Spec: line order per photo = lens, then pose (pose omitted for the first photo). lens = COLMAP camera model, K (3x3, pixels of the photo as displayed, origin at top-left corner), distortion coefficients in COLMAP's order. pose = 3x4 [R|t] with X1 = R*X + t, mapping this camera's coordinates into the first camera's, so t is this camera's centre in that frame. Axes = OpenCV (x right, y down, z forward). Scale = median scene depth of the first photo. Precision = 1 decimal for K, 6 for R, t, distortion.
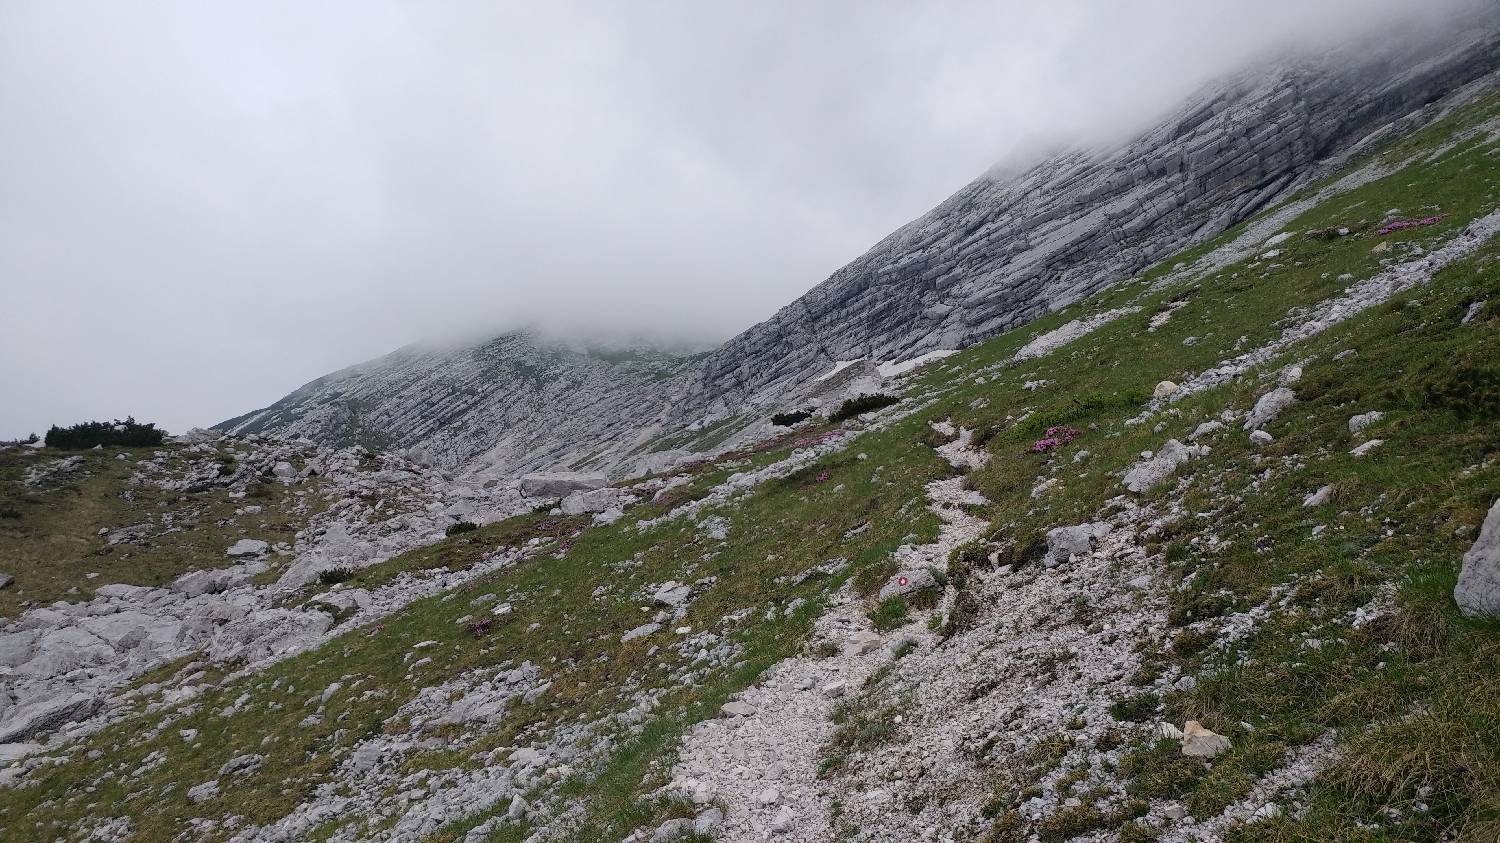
lens RADIAL K [[1090.1, 0, 749.9], [0, 1090.1, 419.9], [0, 0, 1]] dist [-0.002503, 0.003115]
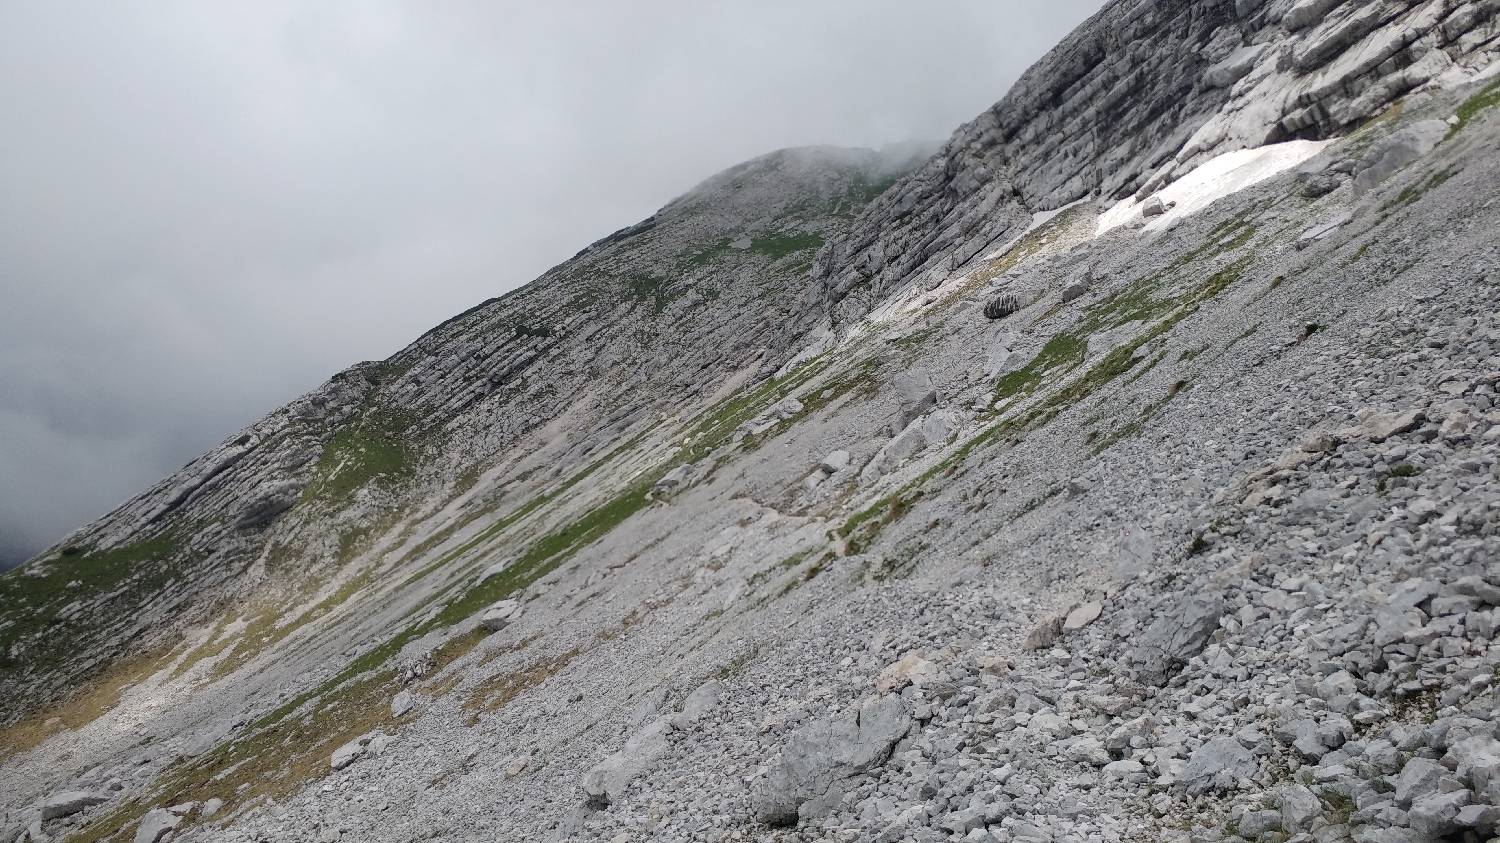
lens RADIAL K [[1090.1, 0, 750.8], [0, 1090.1, 425.1], [0, 0, 1]] dist [-0.002503, 0.003115]
pose [[0.941479, -0.084419, -0.326330, 0.104466], [0.121994, 0.987837, 0.096413, -0.020398], [0.314222, -0.130581, 0.940326, 0.444834]]
